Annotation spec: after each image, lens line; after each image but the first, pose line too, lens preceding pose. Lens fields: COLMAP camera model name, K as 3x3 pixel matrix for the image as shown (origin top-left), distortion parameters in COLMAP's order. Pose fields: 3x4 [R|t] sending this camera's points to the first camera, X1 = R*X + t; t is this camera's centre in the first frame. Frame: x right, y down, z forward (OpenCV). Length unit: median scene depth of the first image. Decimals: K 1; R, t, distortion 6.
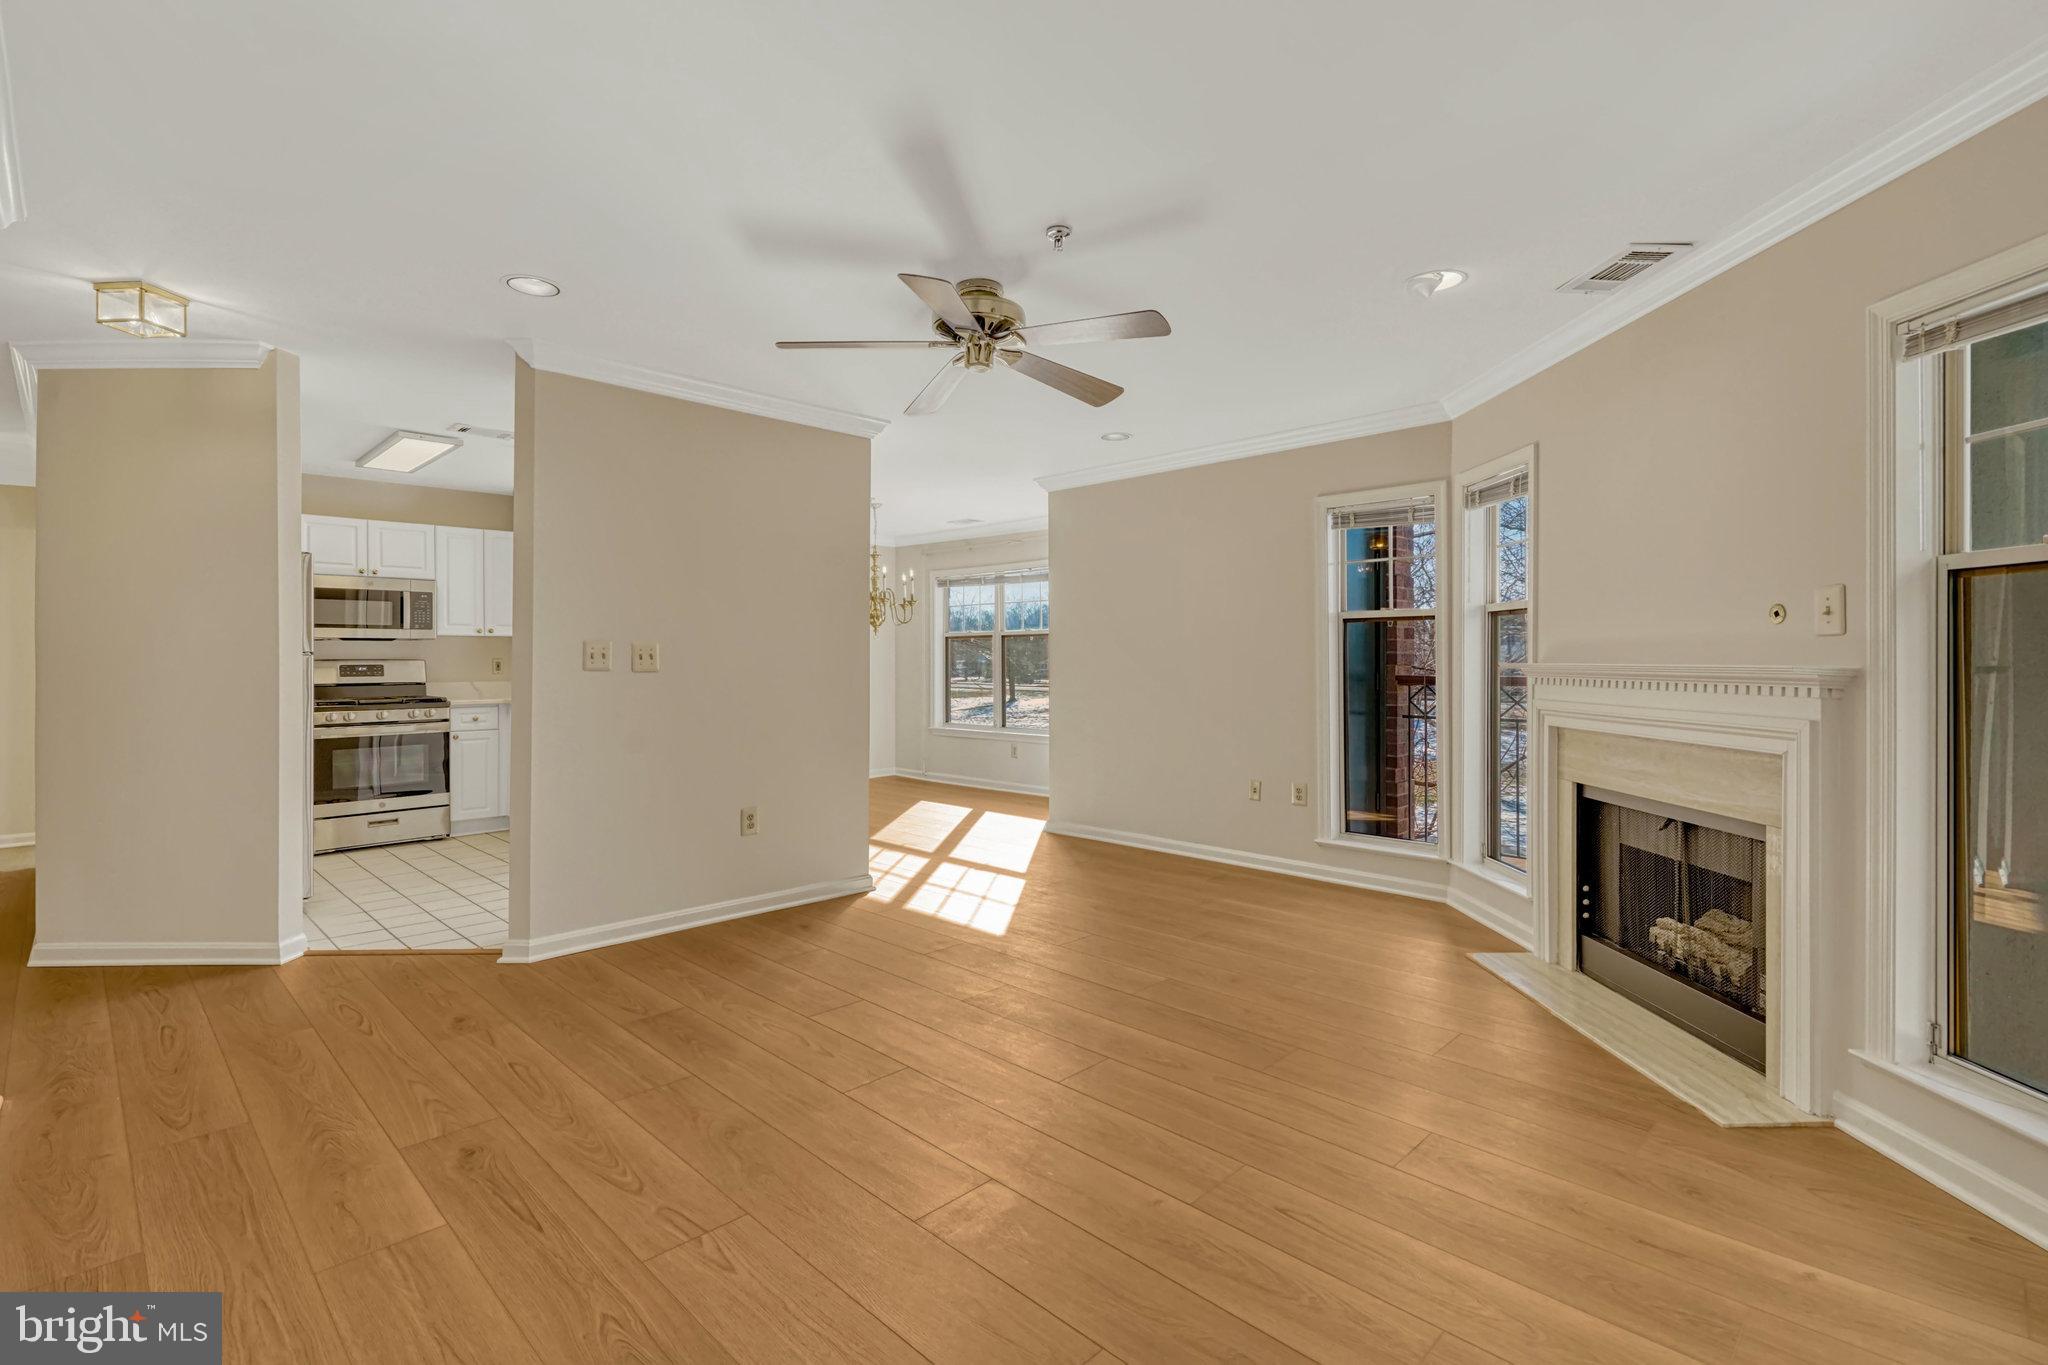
lens RADIAL K [[945.3, 0, 1012.3], [0, 945.3, 647.3], [0, 0, 1]] dist [0.009426, -0.000487]
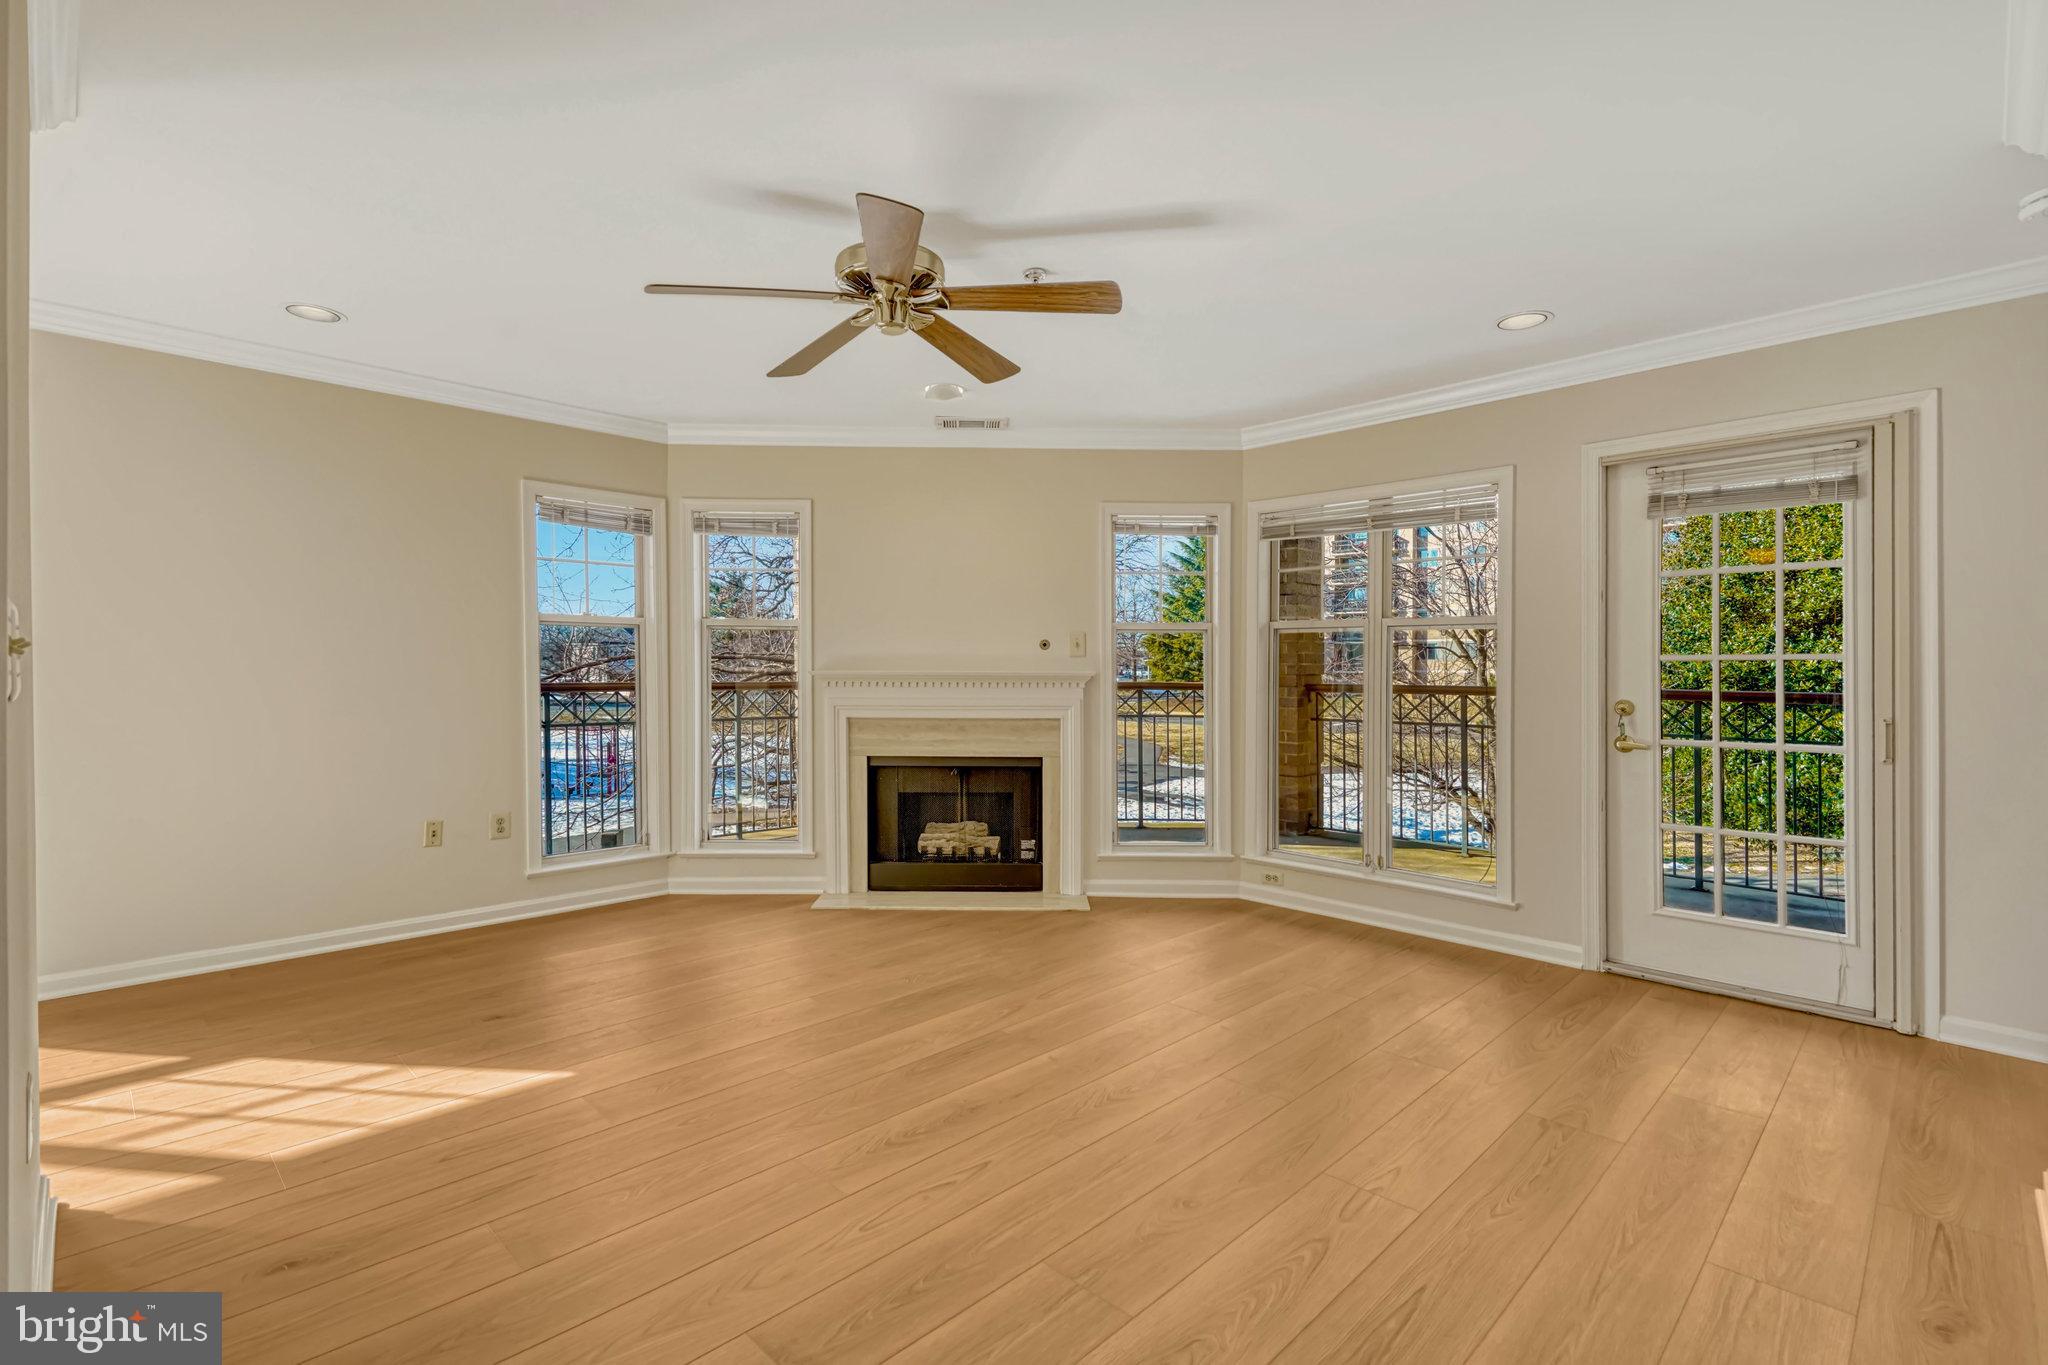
lens RADIAL K [[944.5, 0, 1013.5], [0, 944.5, 671.0], [0, 0, 1]] dist [0.010016, -0.000860]
pose [[0.000011, -0.000532, 1.000000, -0.895808], [-0.016108, 0.999870, 0.000532, 0.014752], [-0.999870, -0.016108, 0.000002, 0.891224]]
